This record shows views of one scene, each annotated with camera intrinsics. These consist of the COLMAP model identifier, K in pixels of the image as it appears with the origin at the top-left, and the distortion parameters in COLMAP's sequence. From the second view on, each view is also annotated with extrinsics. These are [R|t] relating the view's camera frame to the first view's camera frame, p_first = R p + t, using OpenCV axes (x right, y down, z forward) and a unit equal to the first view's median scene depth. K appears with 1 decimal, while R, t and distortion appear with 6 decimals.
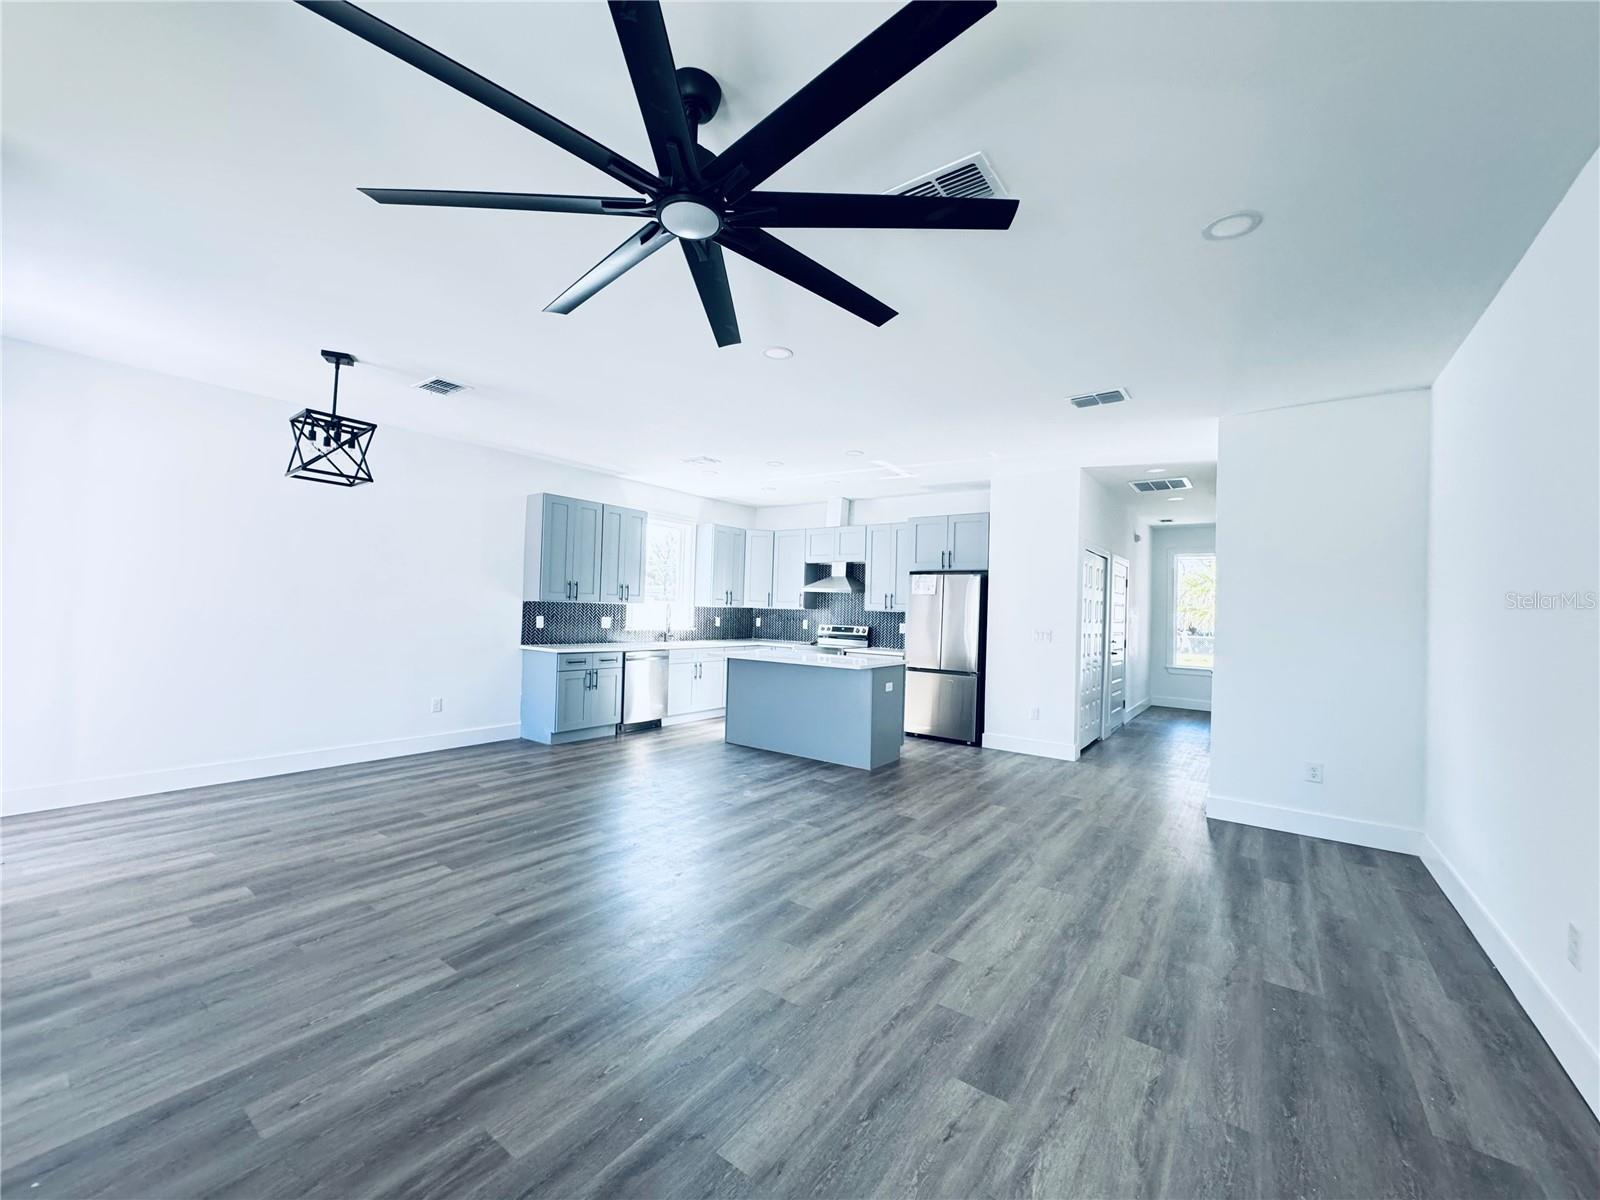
lens RADIAL K [[639.1, 0, 800.0], [0, 639.1, 600.0], [0, 0, 1]] dist [-0.000978, 0.000142]
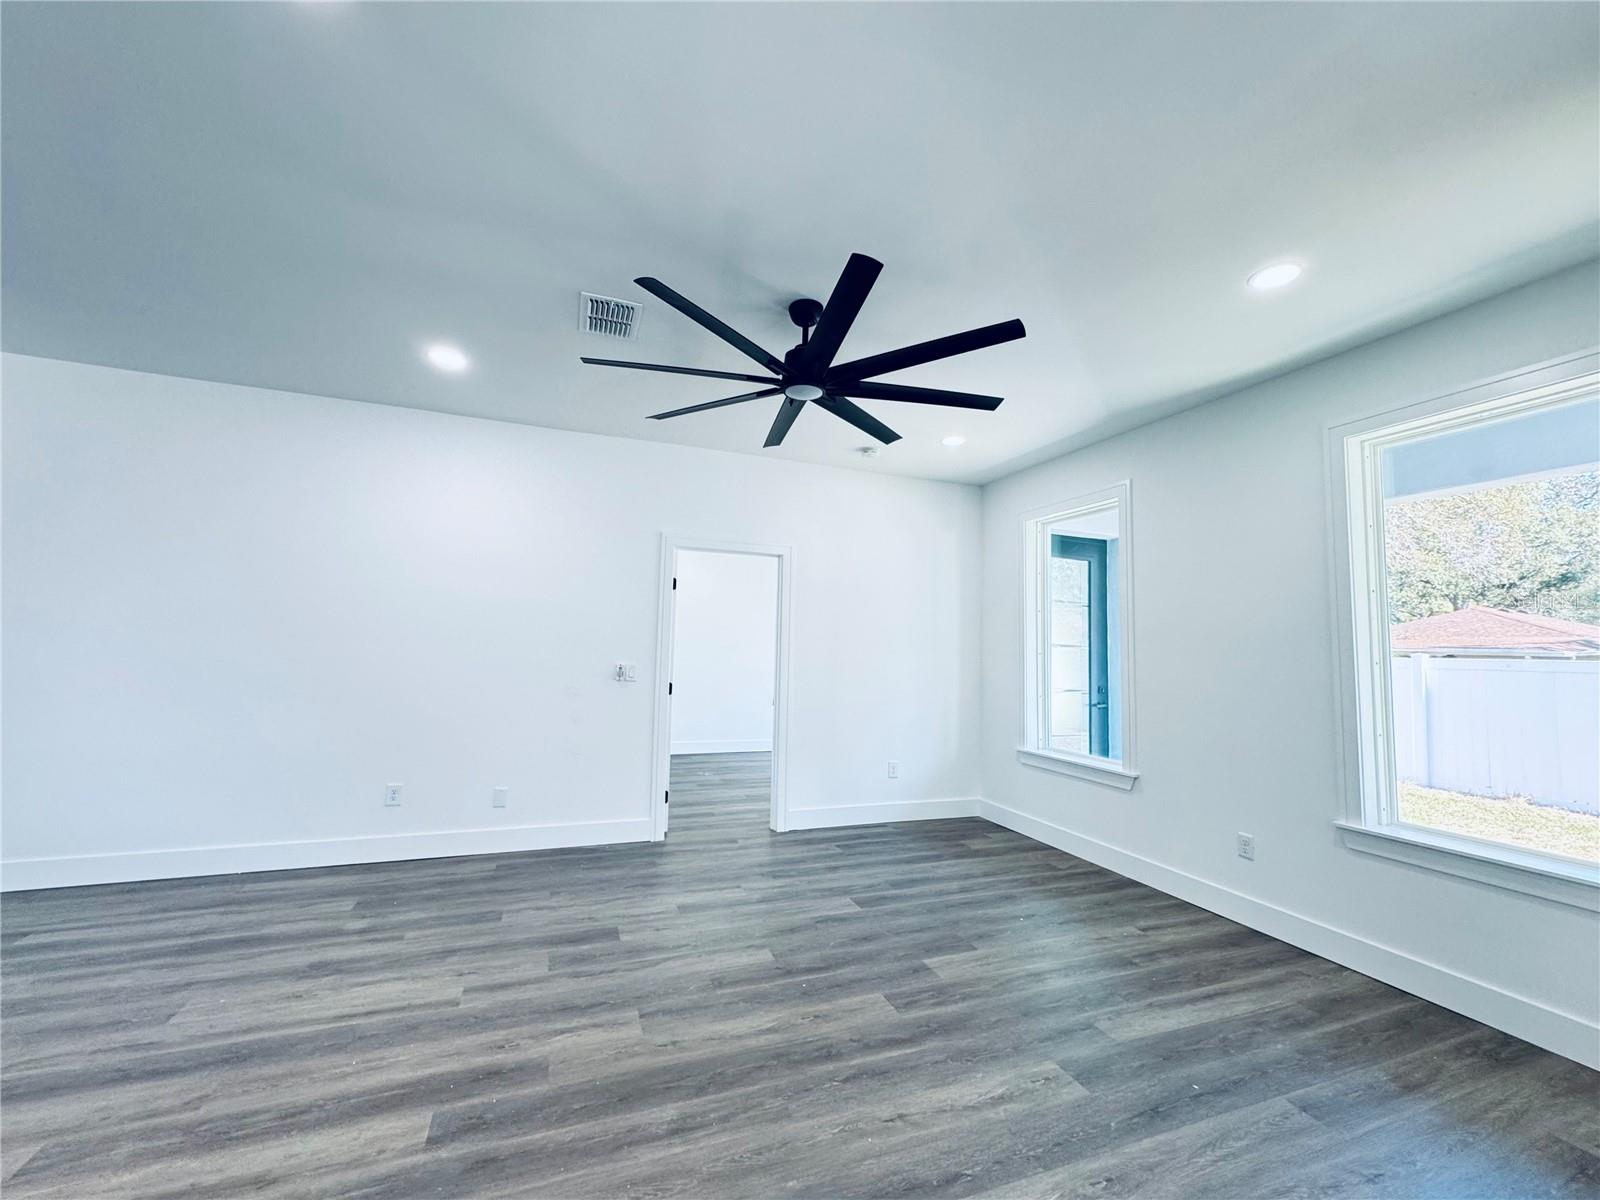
lens RADIAL K [[638.4, 0, 802.4], [0, 638.4, 596.1], [0, 0, 1]] dist [-0.001279, -0.000120]
pose [[-0.842123, -0.005638, 0.539256, -0.275779], [-0.060637, 0.994594, -0.084294, 0.005702], [-0.535865, -0.103684, -0.837913, 0.617429]]
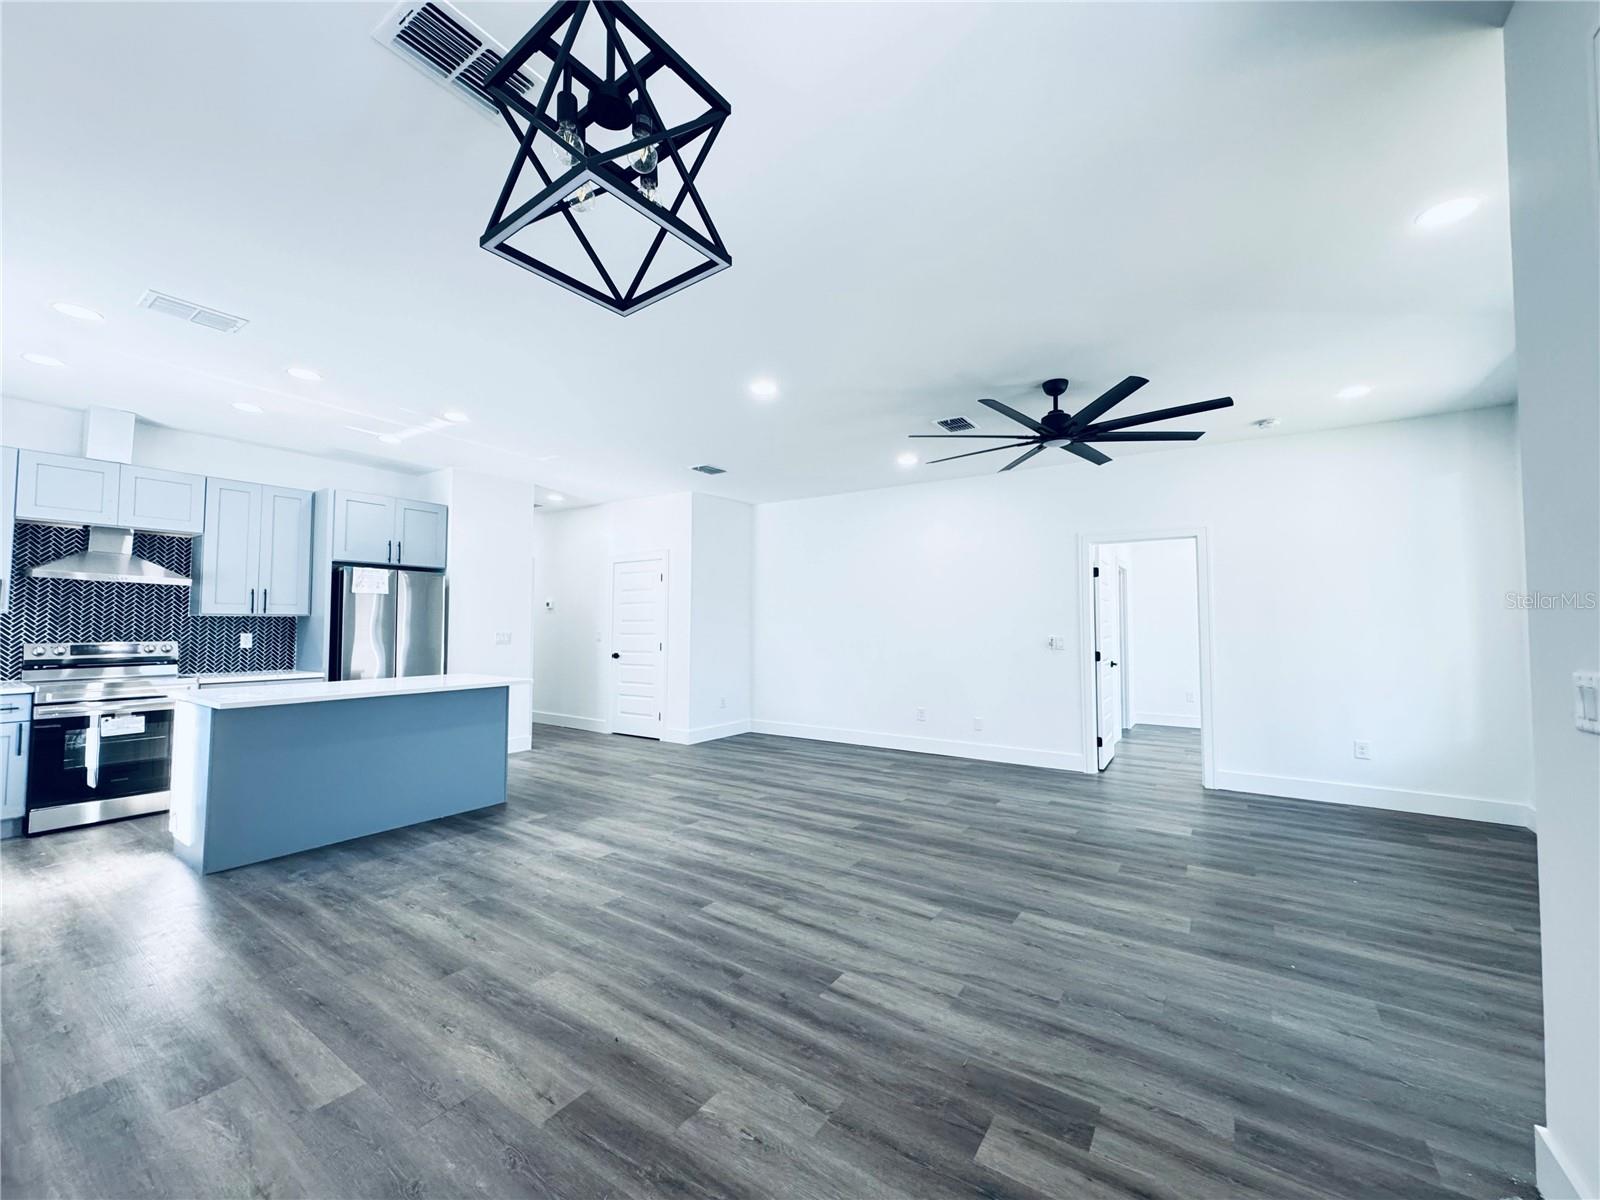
lens RADIAL K [[638.4, 0, 802.4], [0, 638.4, 596.1], [0, 0, 1]] dist [-0.001279, -0.000120]
pose [[-0.045606, 0.019151, 0.998776, -0.644338], [-0.021390, 0.999568, -0.020143, -0.000868], [-0.998730, -0.022283, -0.045176, 0.543136]]
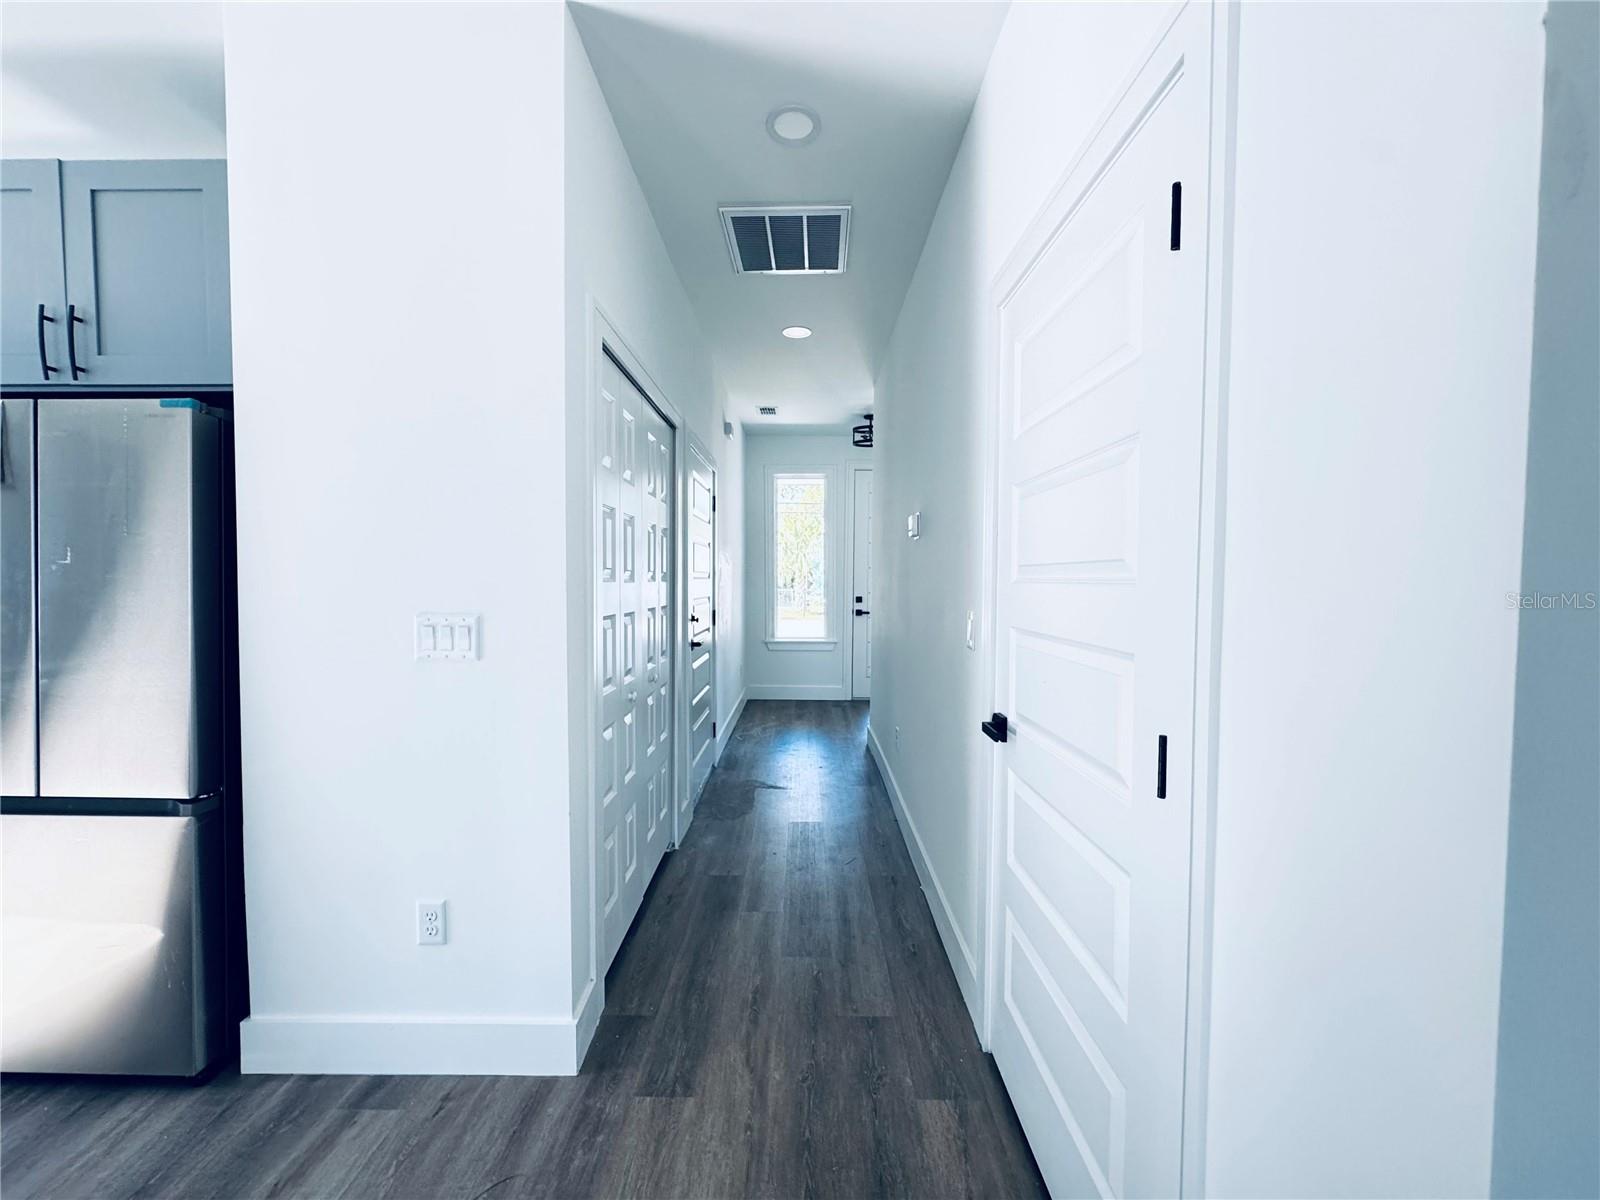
lens RADIAL K [[635.4, 0, 802.5], [0, 635.4, 597.3], [0, 0, 1]] dist [-0.000980, -0.000555]
pose [[0.811485, -0.048690, 0.582341, 0.332522], [0.012935, 0.997775, 0.065400, 0.023113], [-0.584230, -0.045539, 0.810310, 0.672789]]
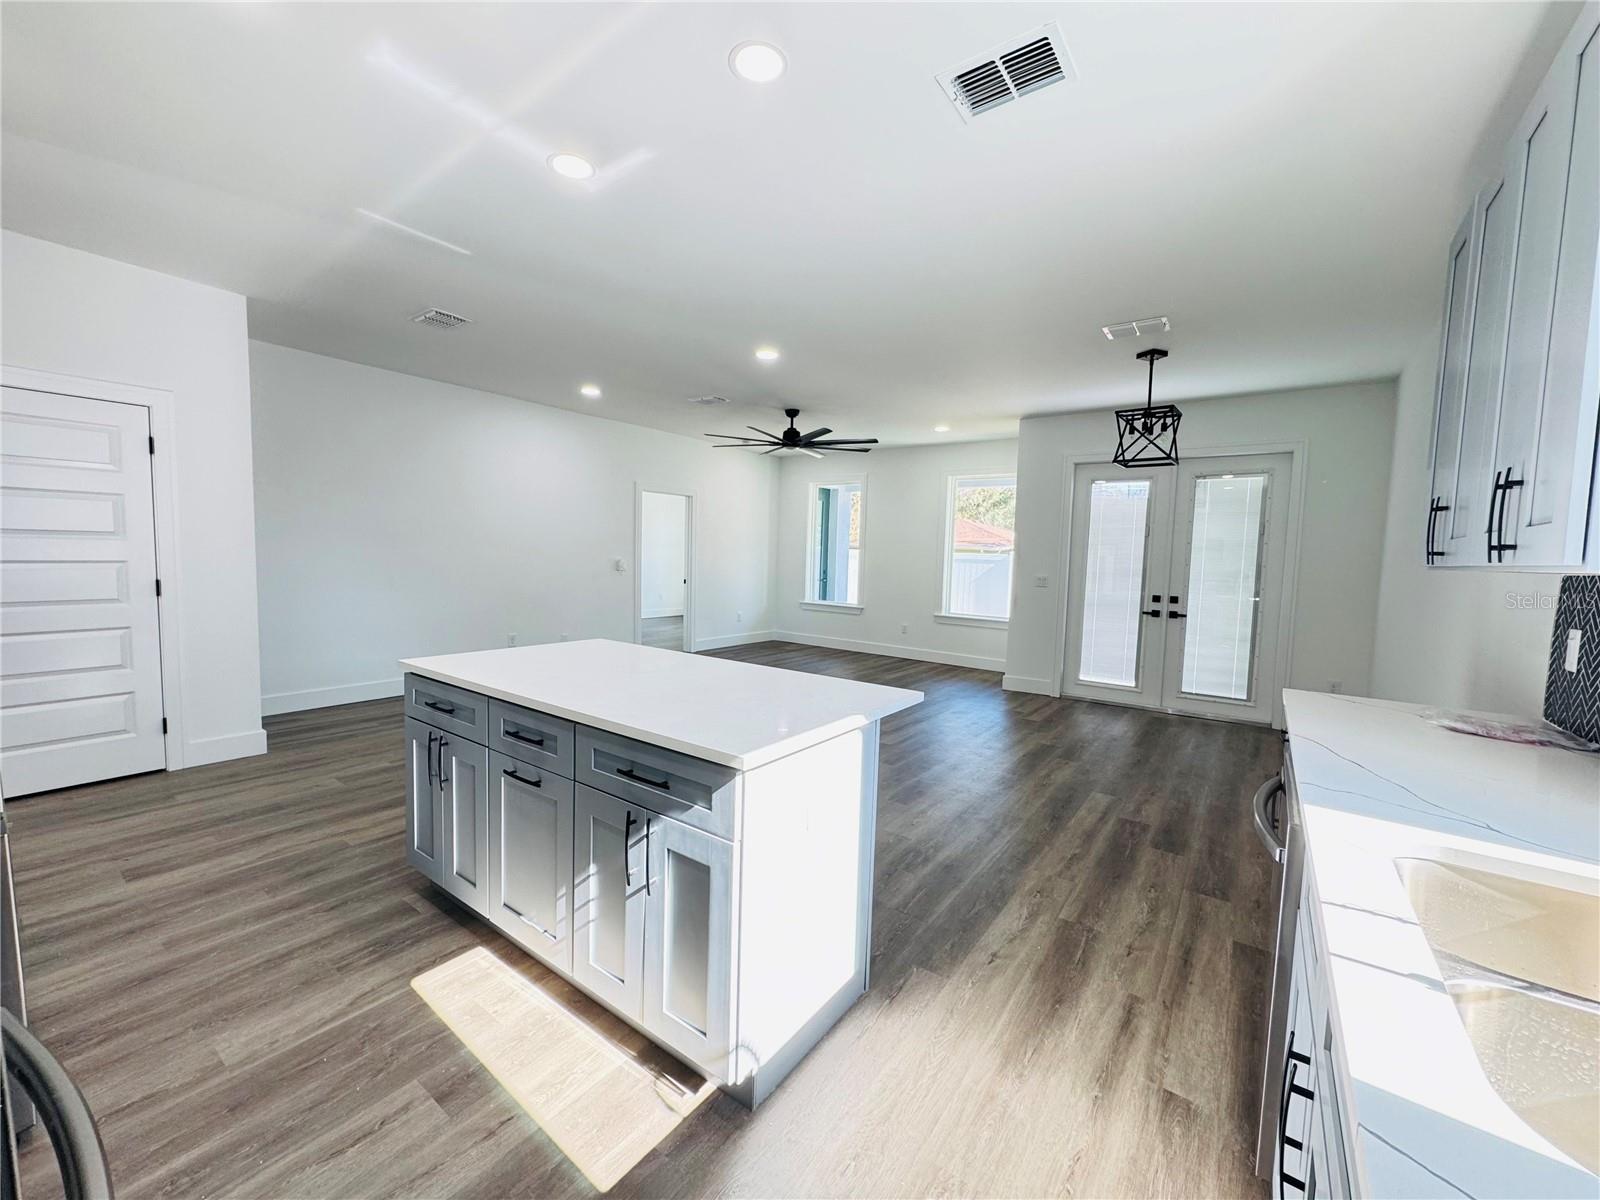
lens RADIAL K [[620.9, 0, 800.0], [0, 620.9, 600.0], [0, 0, 1]] dist [-0.001194, -0.000133]
pose [[-0.998280, -0.058483, -0.004203, -0.071719], [-0.058630, 0.996494, 0.059690, 0.016385], [0.000697, 0.059834, -0.998208, 1.274231]]
